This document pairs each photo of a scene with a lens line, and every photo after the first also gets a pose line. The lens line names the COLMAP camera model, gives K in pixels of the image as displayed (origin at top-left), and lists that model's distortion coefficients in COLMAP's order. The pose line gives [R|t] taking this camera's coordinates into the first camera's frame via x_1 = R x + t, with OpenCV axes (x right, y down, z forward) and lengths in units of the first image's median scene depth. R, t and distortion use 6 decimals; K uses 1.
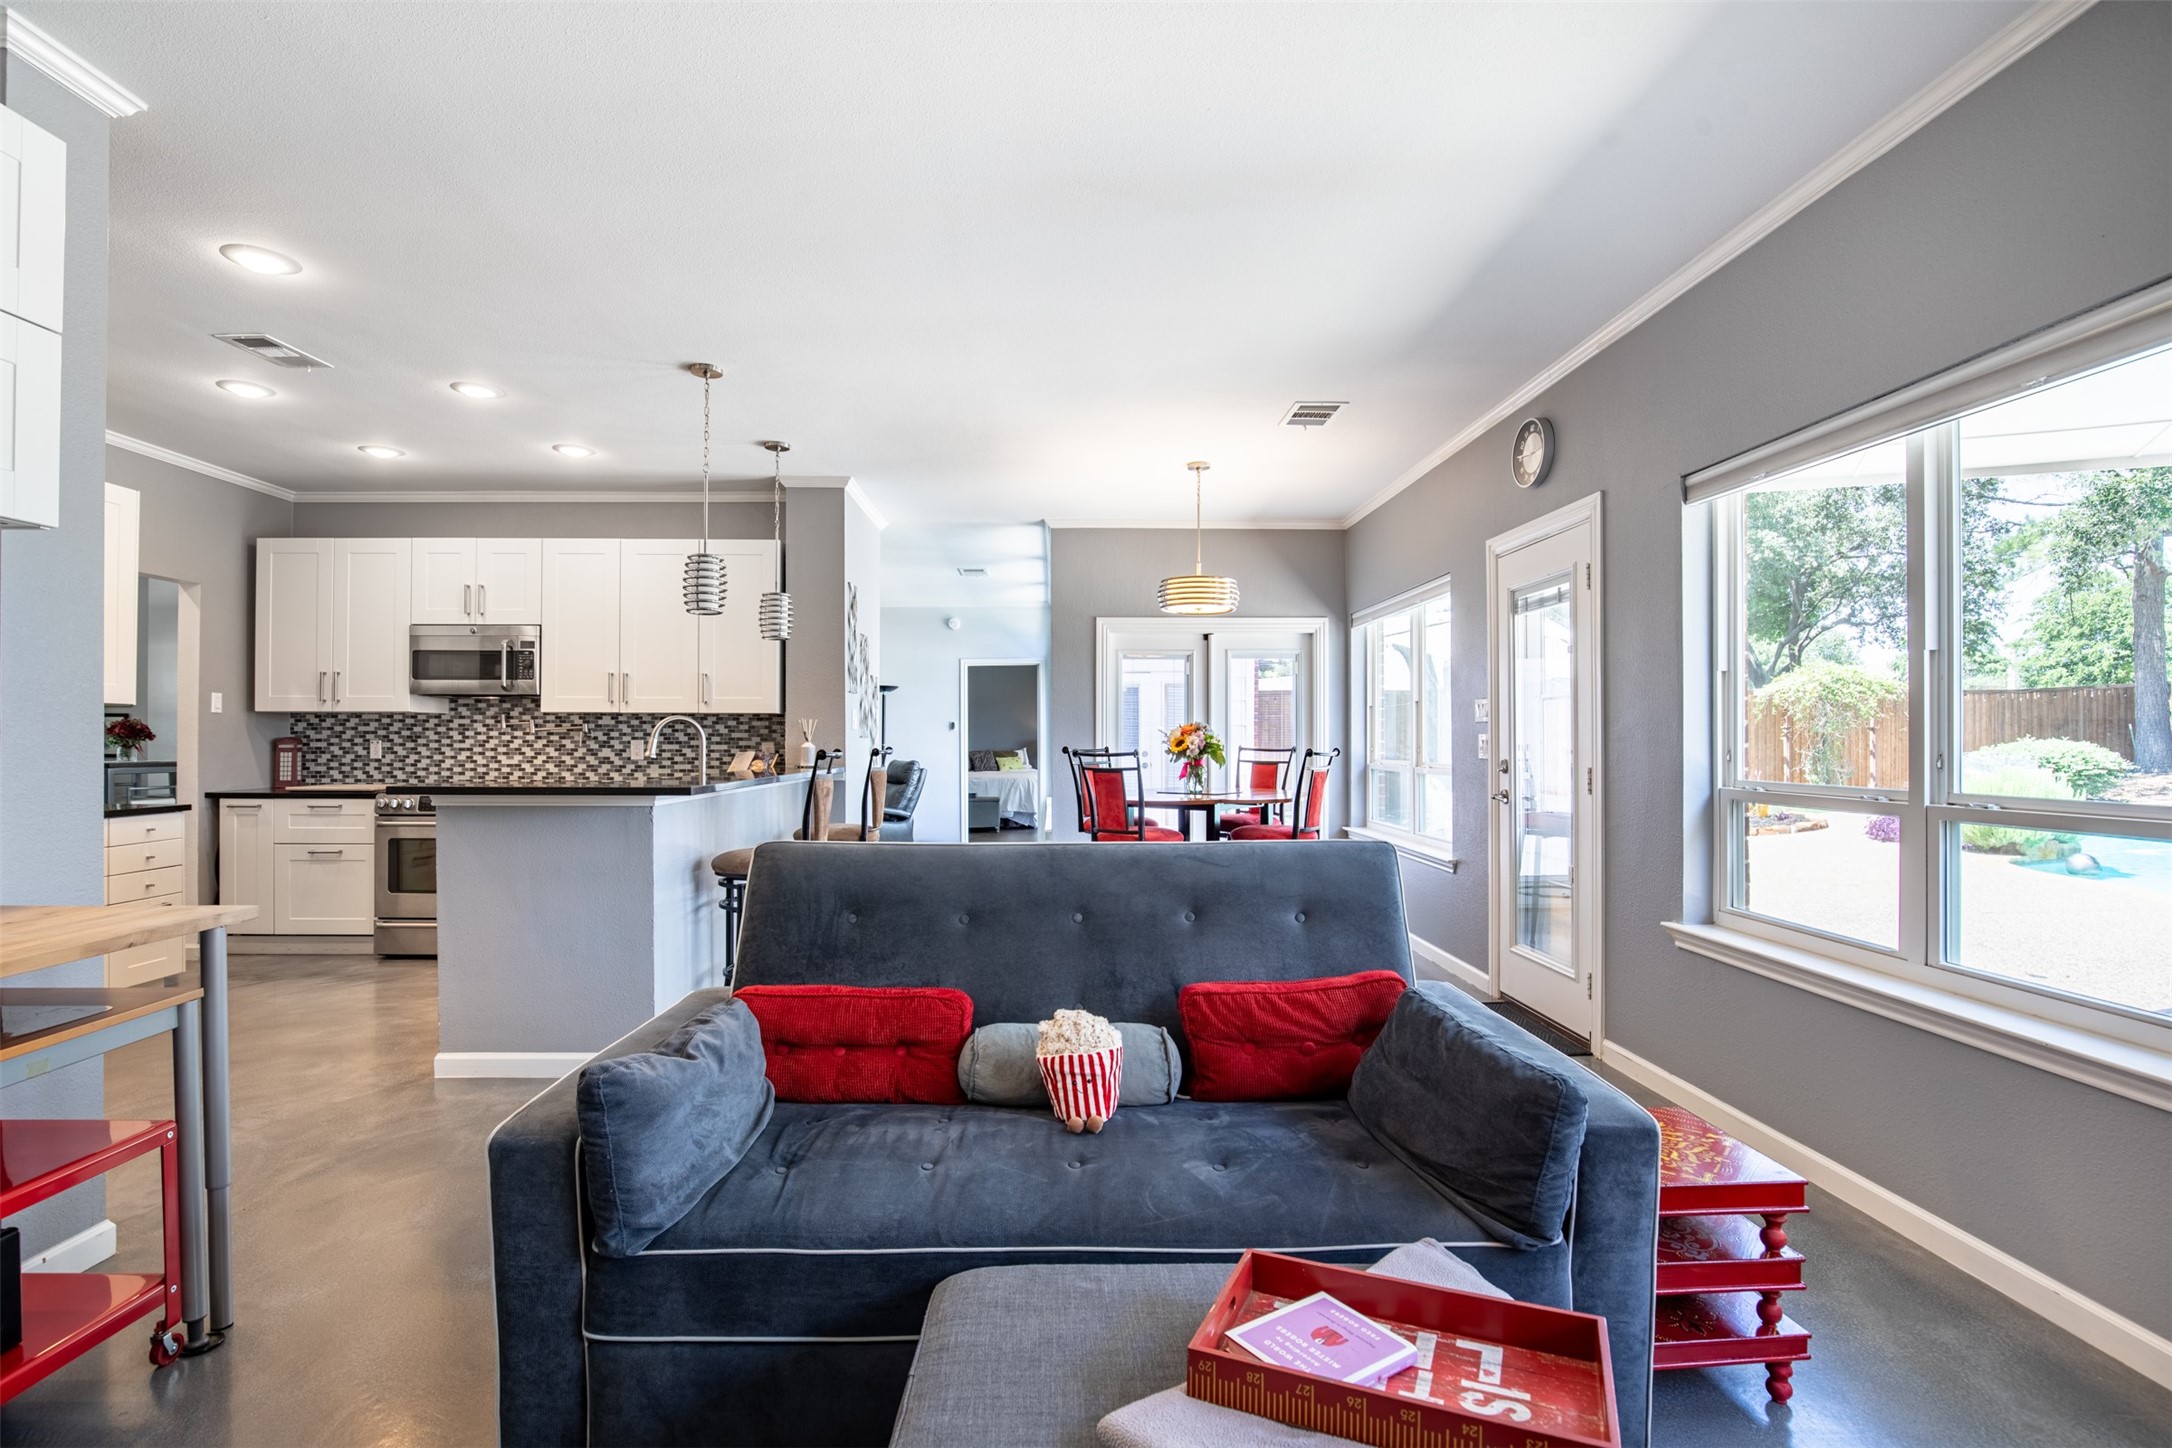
lens RADIAL K [[1011.1, 0, 1088.6], [0, 1011.1, 734.4], [0, 0, 1]] dist [-0.033795, 0.000619]
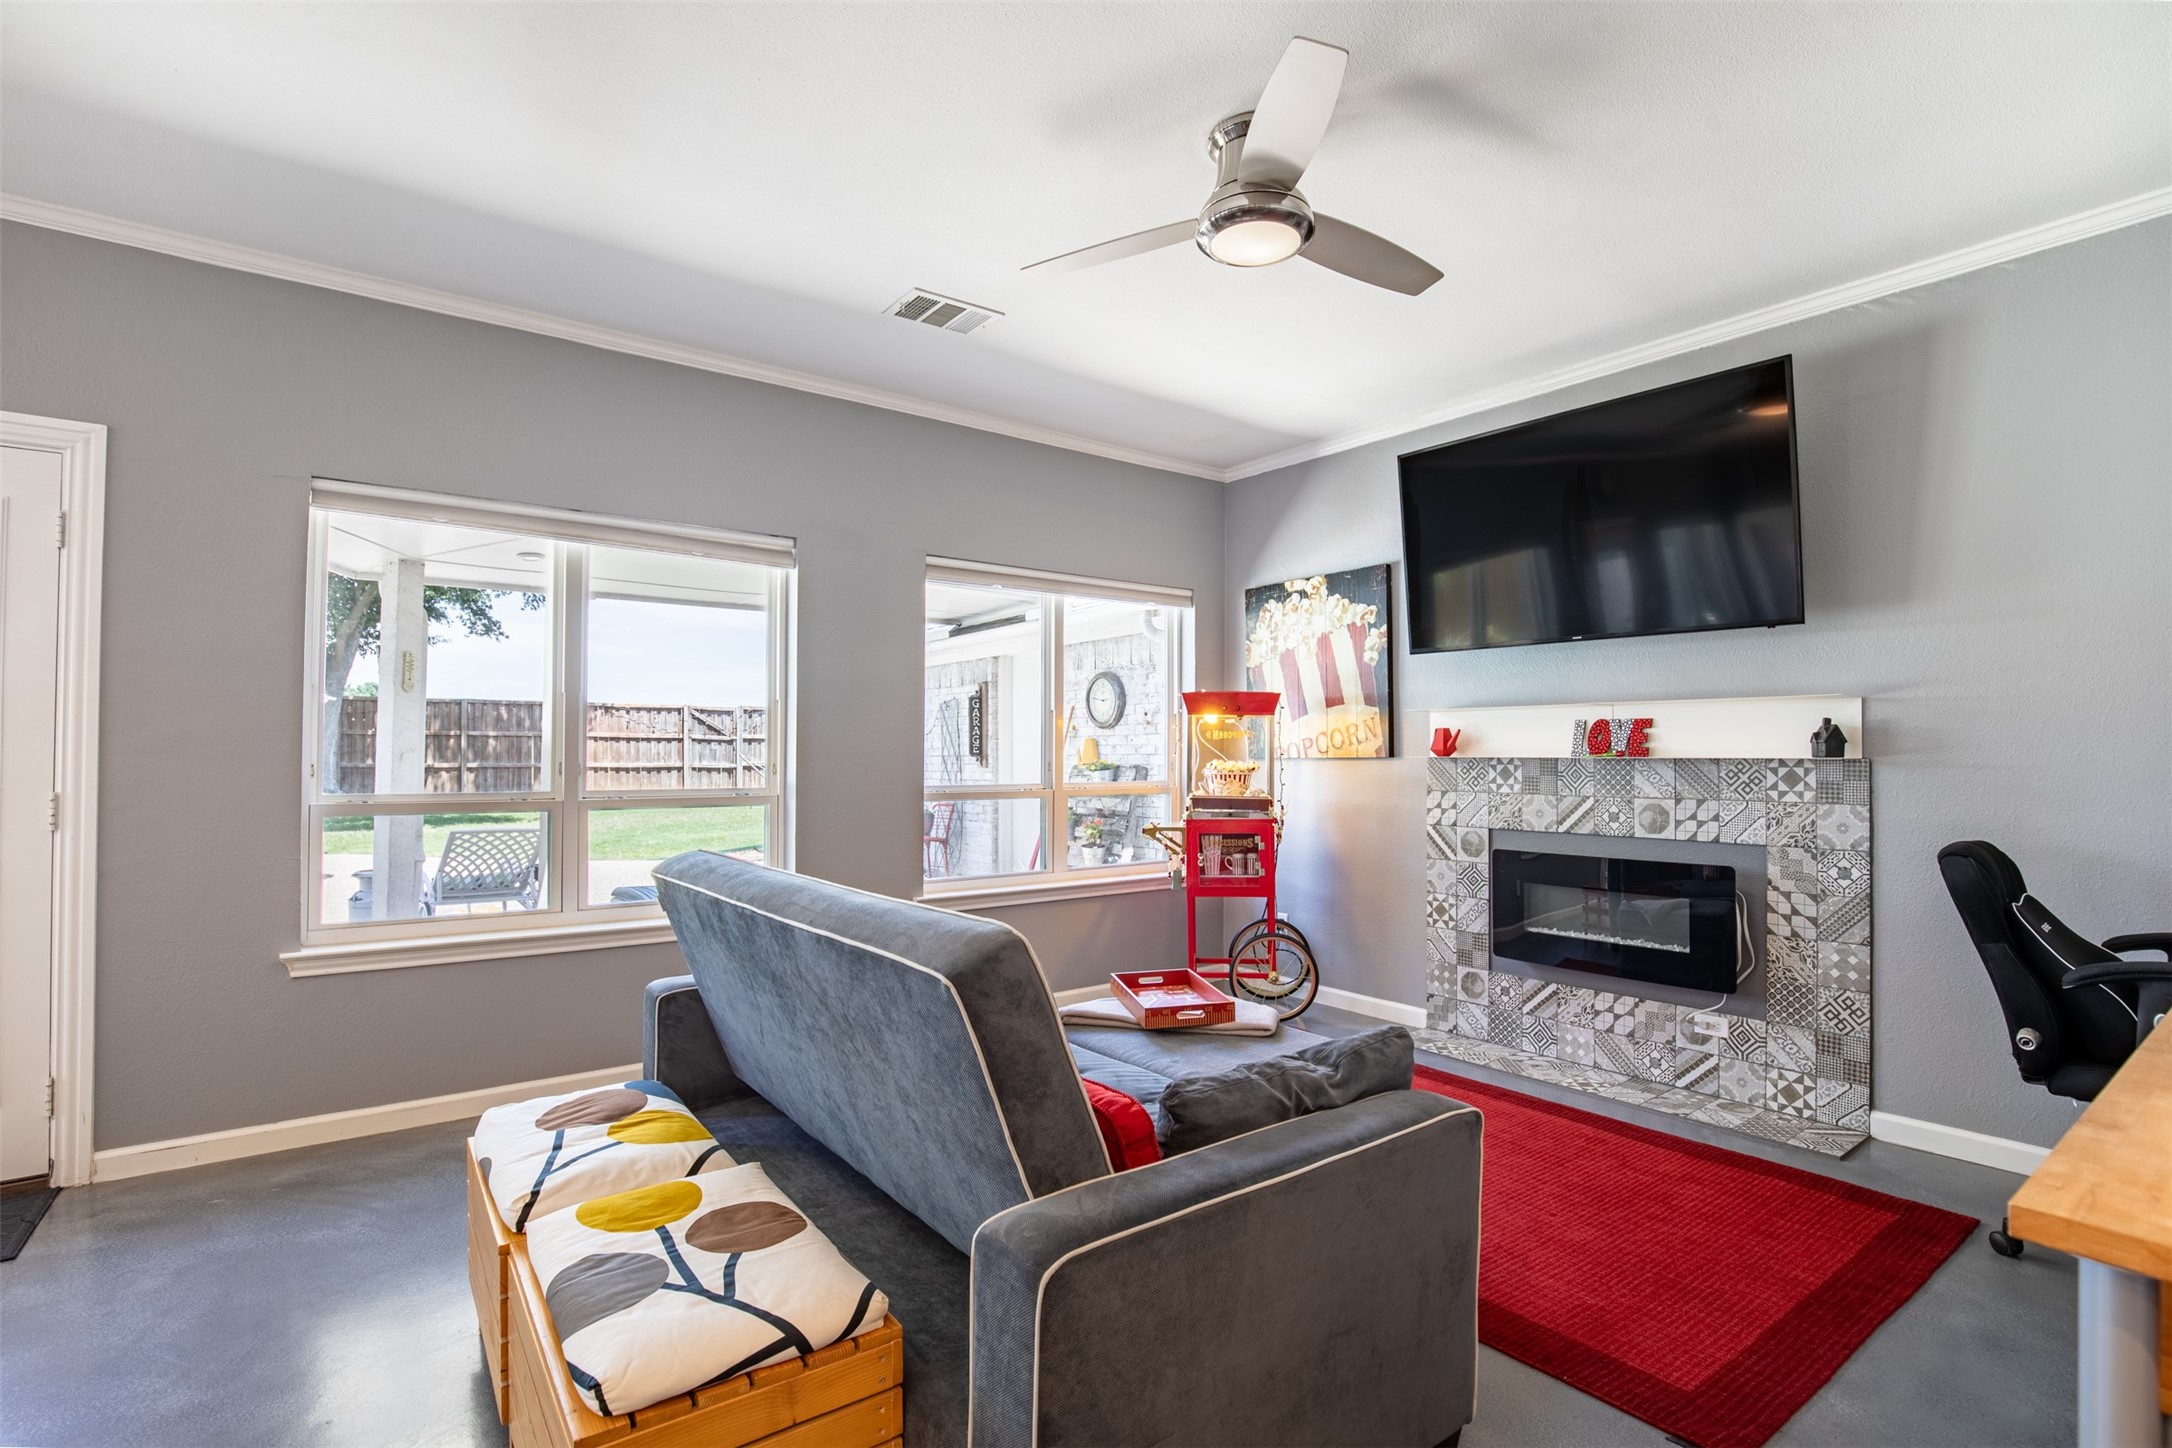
lens RADIAL K [[1011.1, 0, 1088.6], [0, 1011.1, 734.4], [0, 0, 1]] dist [-0.033795, 0.000619]
pose [[-0.575672, 0.018431, 0.817473, -0.316384], [-0.001331, 0.999723, -0.023477, 0.004842], [-0.817680, -0.014603, -0.575488, 0.501425]]
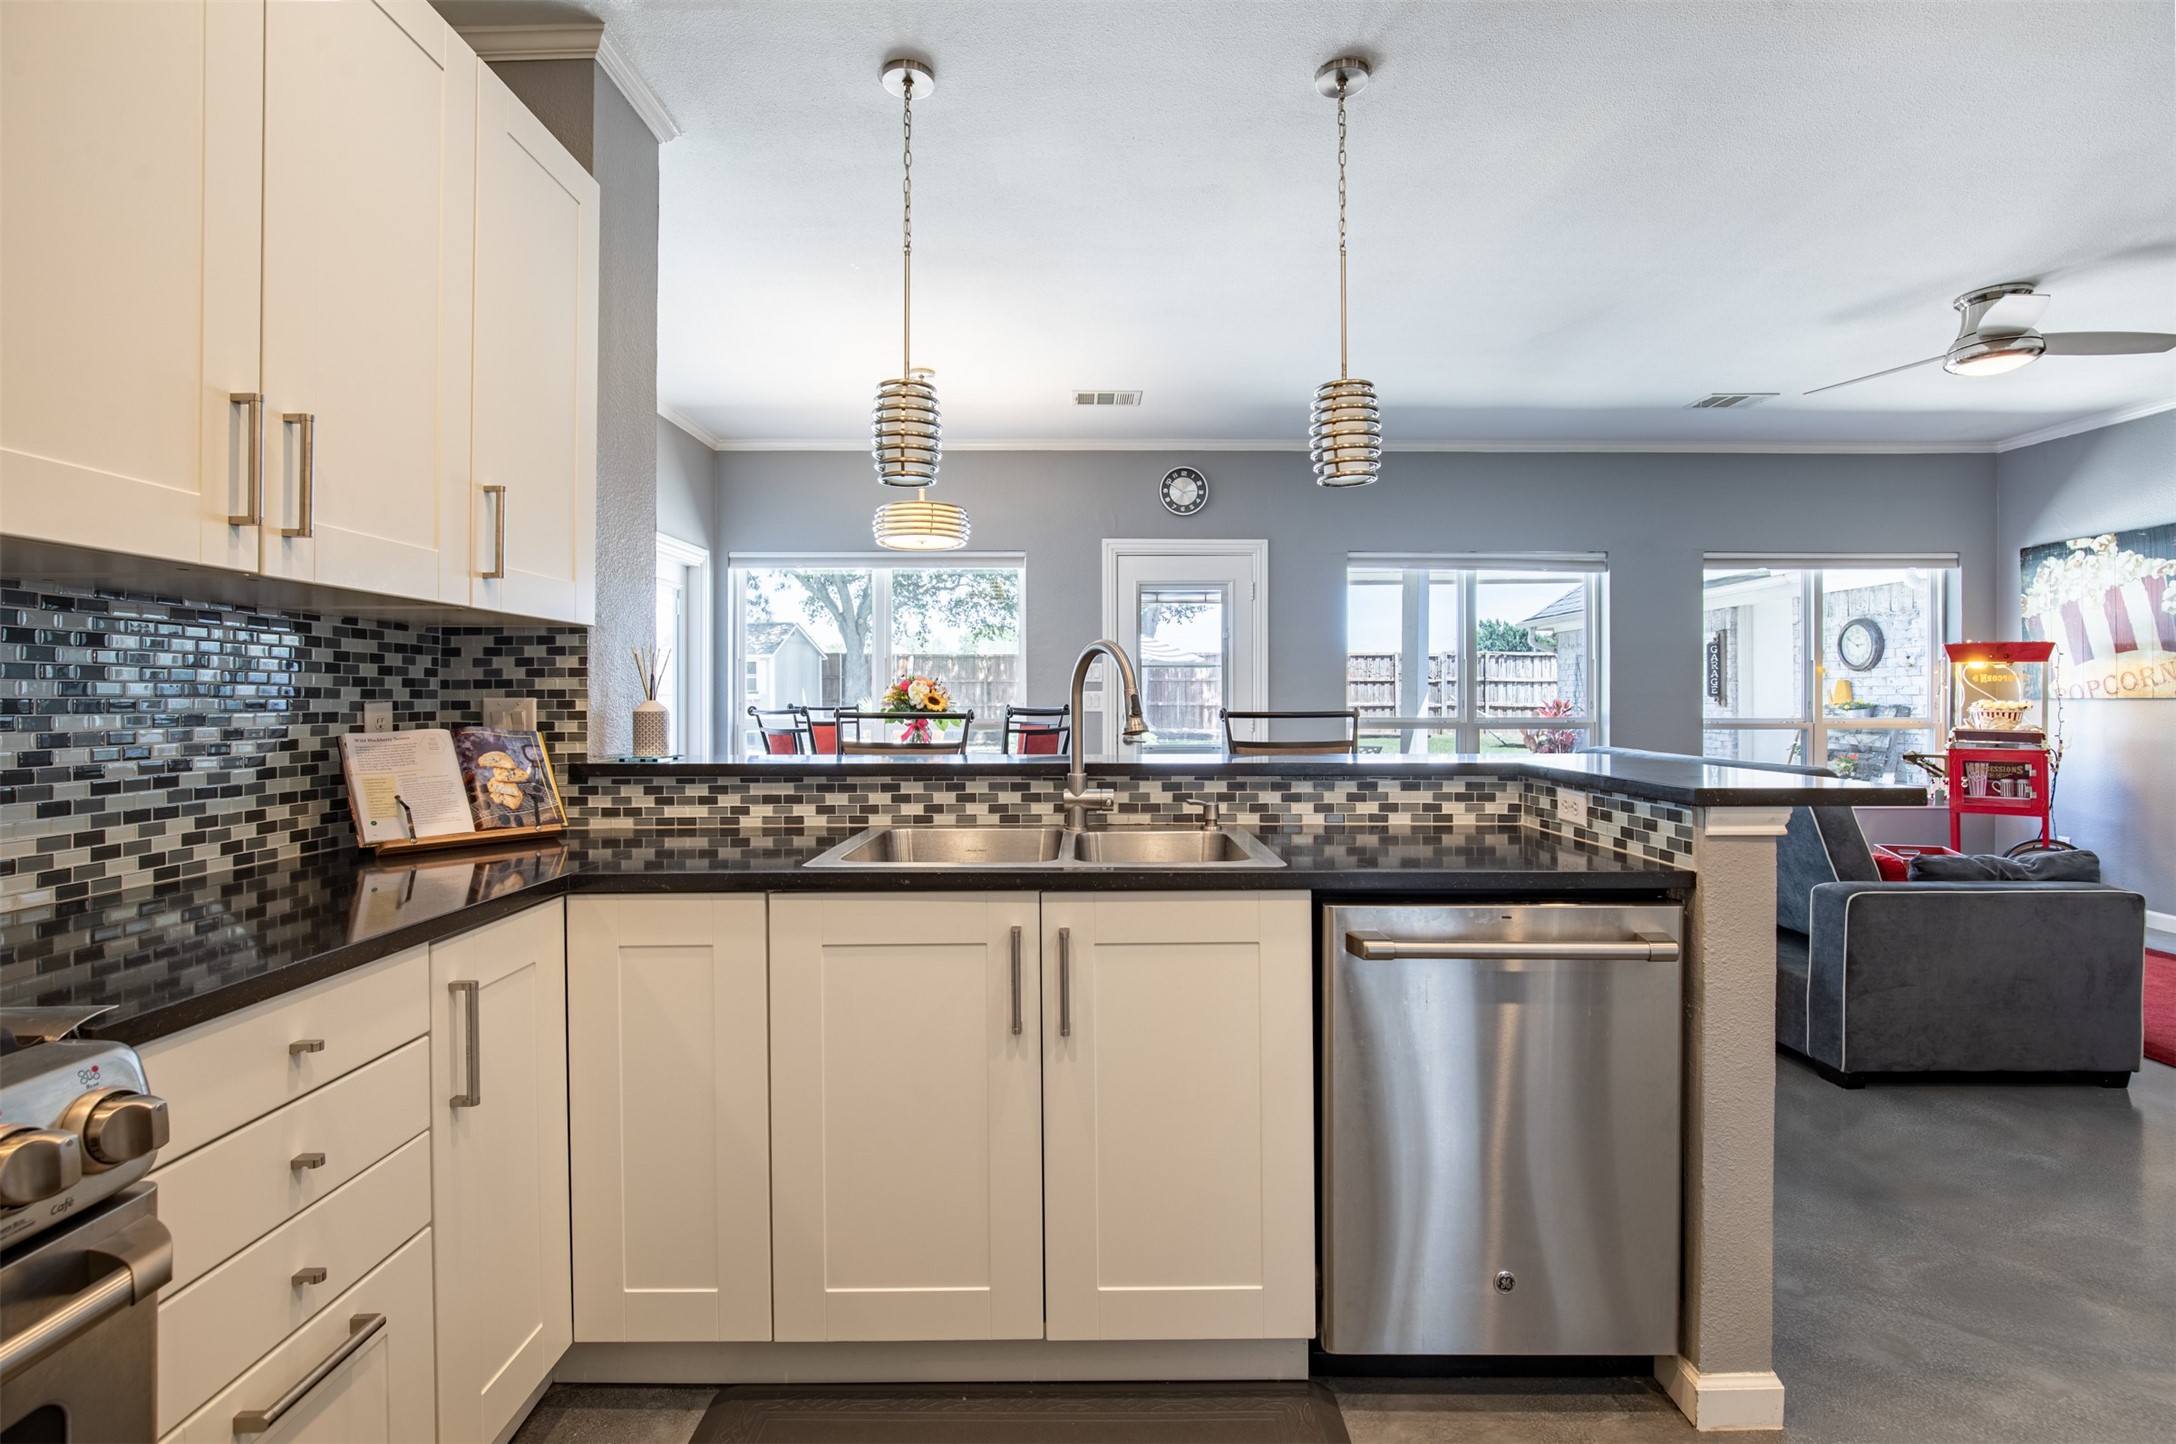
lens RADIAL K [[985.5, 0, 1091.5], [0, 985.5, 691.8], [0, 0, 1]] dist [-0.015728, 0.005617]
pose [[0.029536, 0.005570, 0.999548, -0.651076], [-0.002412, 0.999982, -0.005501, 0.005578], [-0.999561, -0.002248, 0.029549, 0.759599]]
